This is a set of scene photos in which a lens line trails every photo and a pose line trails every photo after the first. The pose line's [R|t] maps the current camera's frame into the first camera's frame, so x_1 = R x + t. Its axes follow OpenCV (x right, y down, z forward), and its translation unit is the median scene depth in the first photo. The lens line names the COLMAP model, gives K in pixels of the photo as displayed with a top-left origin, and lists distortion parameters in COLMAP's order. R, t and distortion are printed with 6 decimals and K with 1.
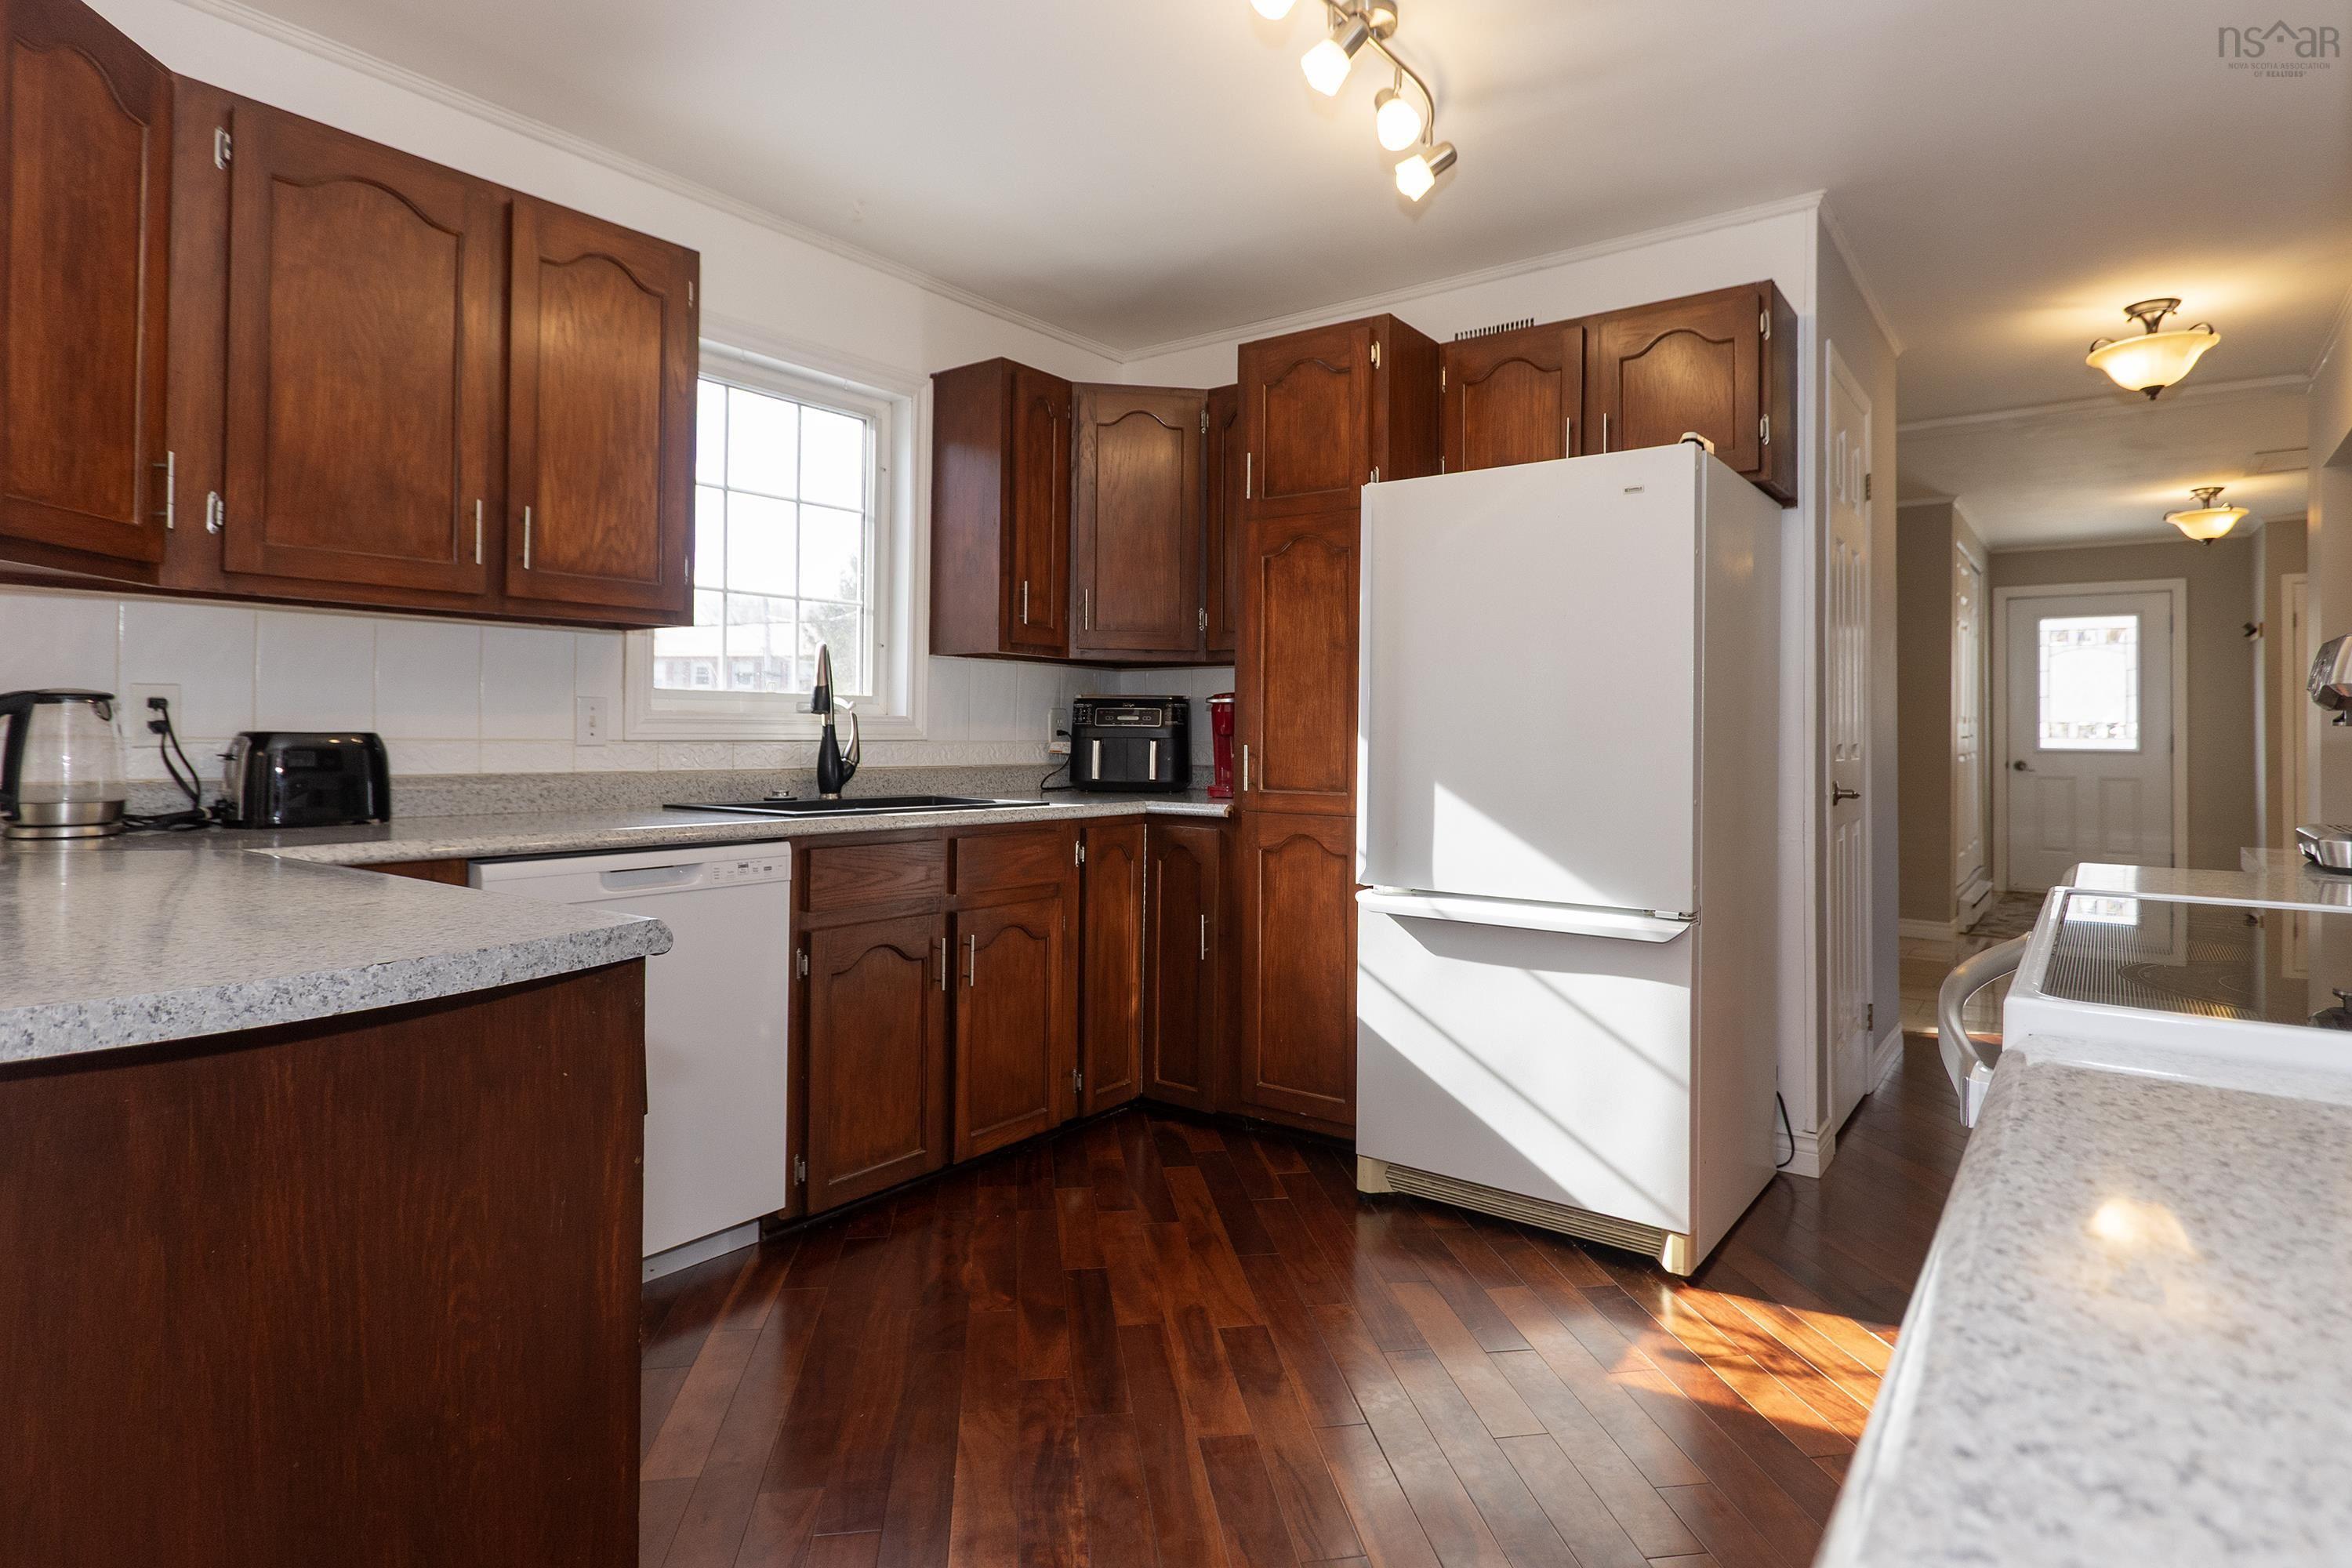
lens RADIAL K [[1246.1, 0, 1234.6], [0, 1246.1, 722.6], [0, 0, 1]] dist [0.005670, -0.000252]
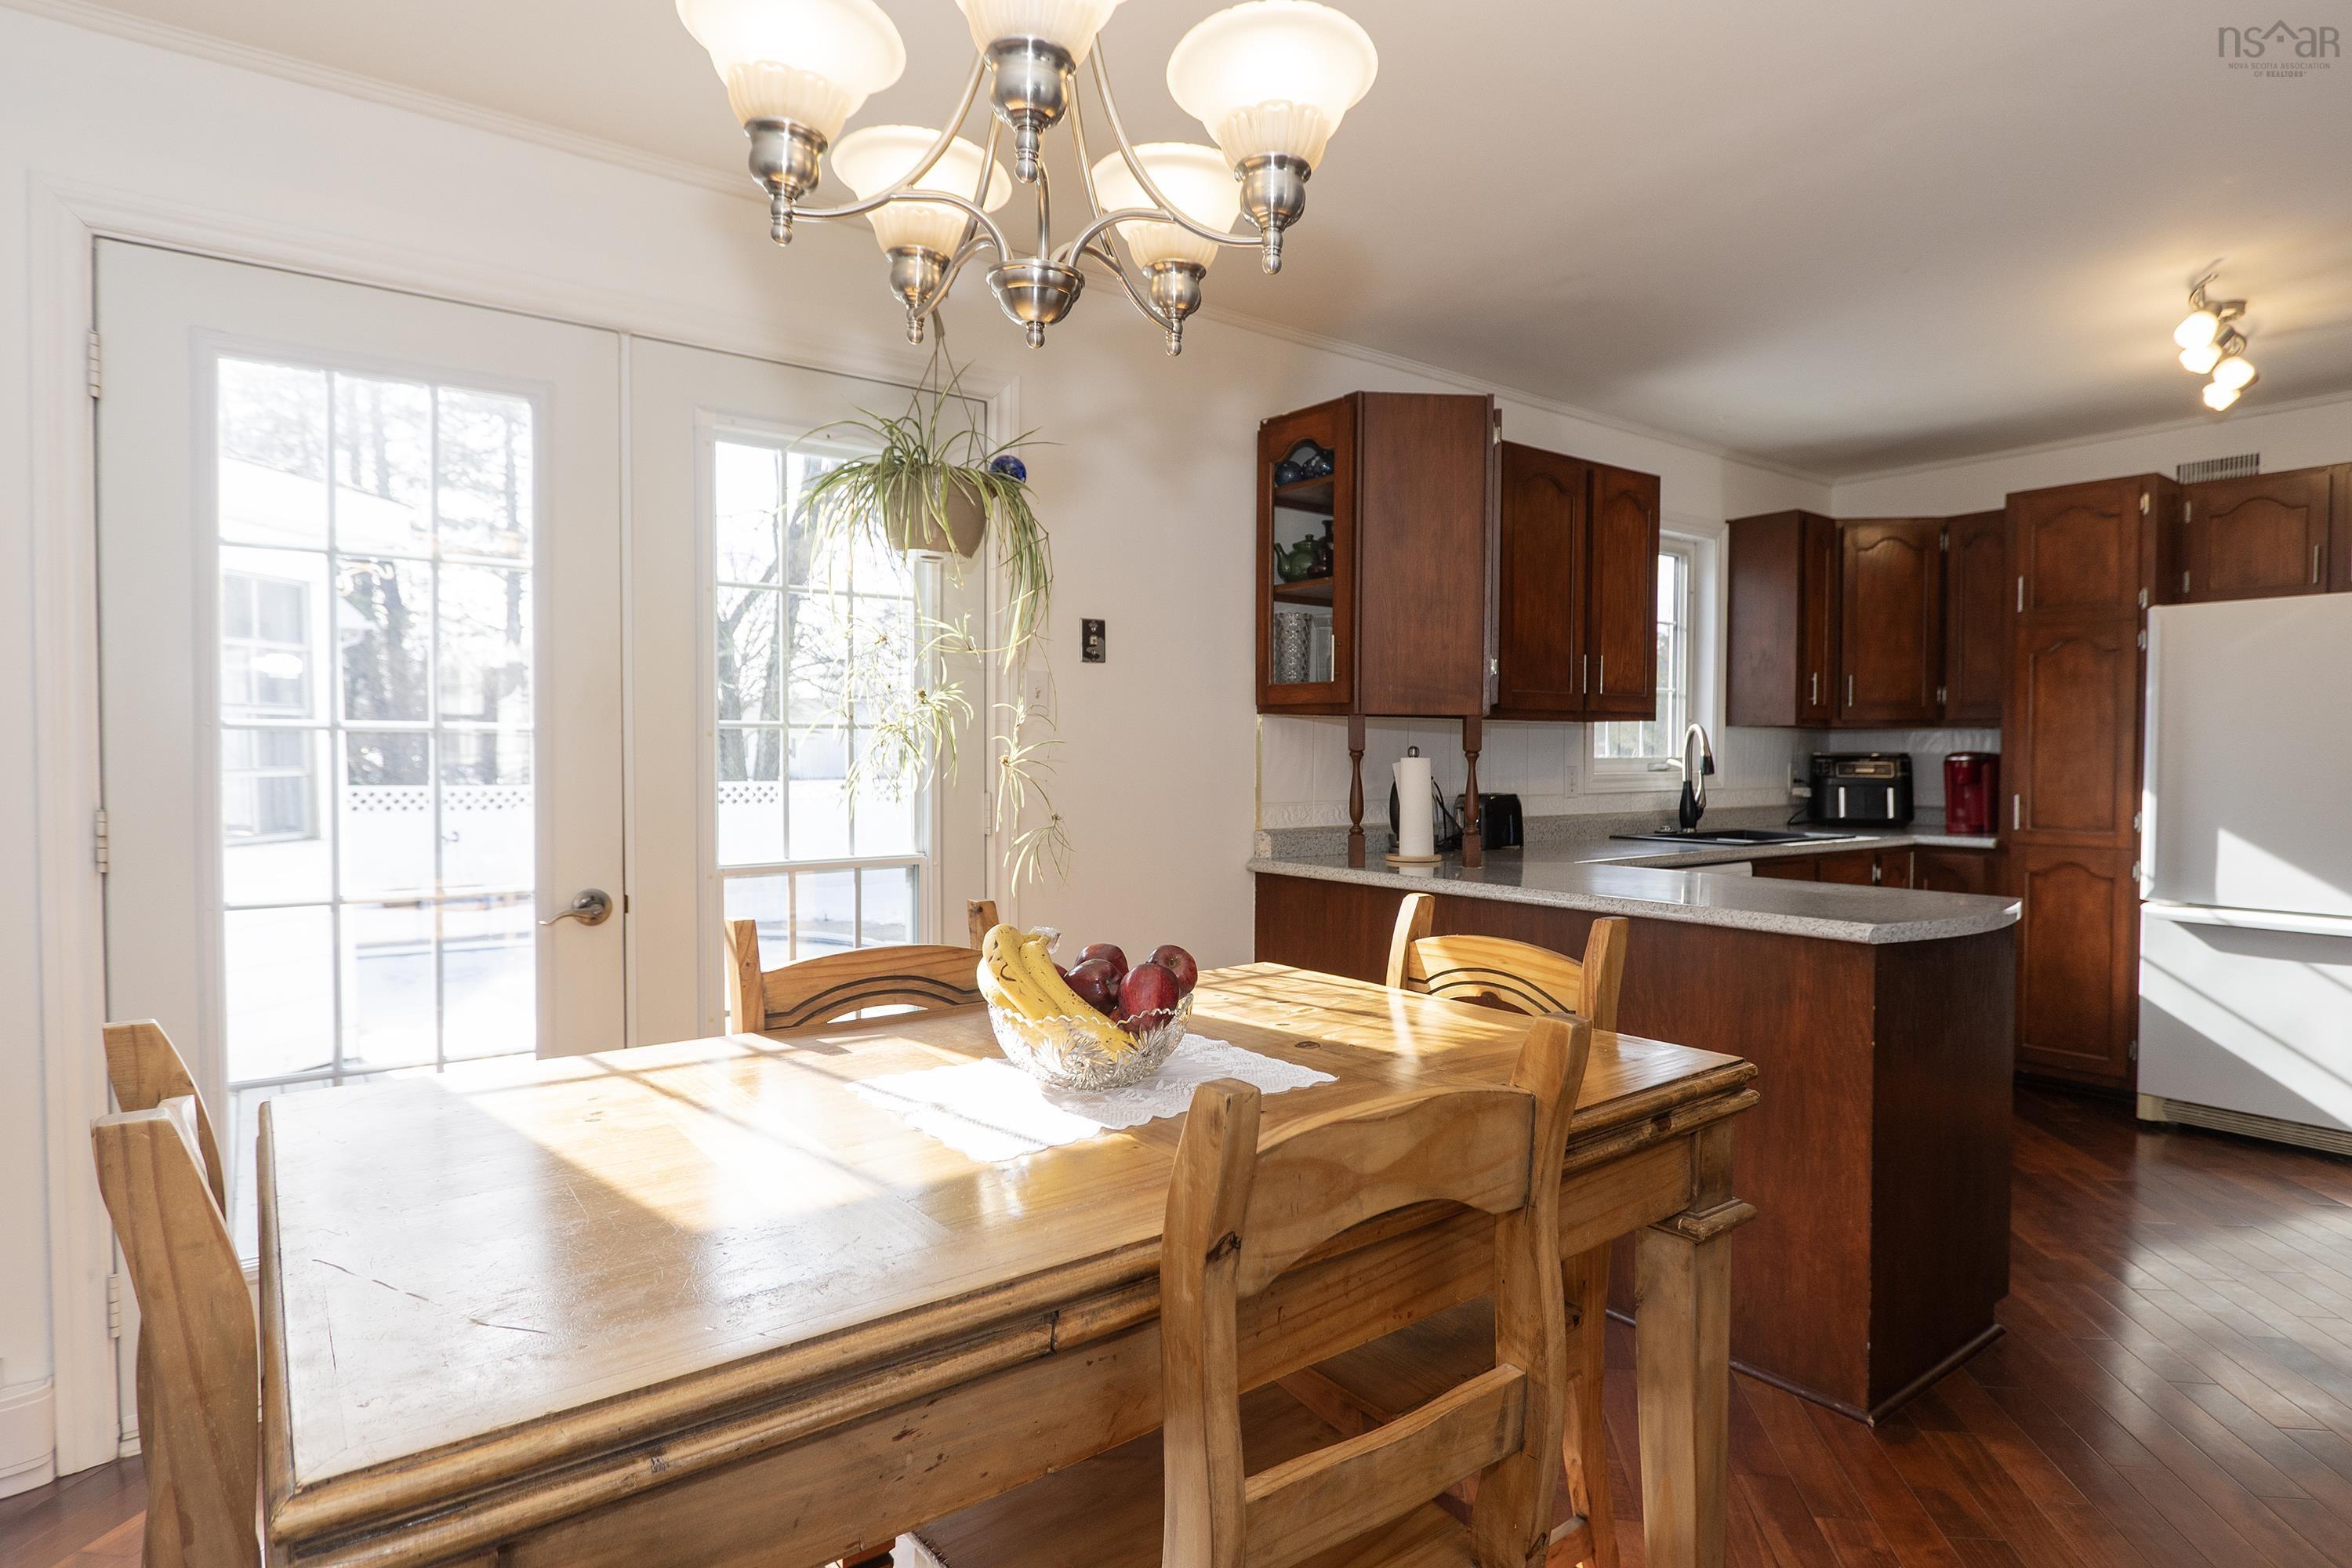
lens RADIAL K [[1302.9, 0, 1167.4], [0, 1302.9, 778.5], [0, 0, 1]] dist [-0.008212, -0.002802]
pose [[0.957309, 0.000338, -0.289065, -0.473767], [0.009043, 0.999475, 0.031117, -0.052881], [0.288923, -0.032403, 0.956804, -0.617855]]
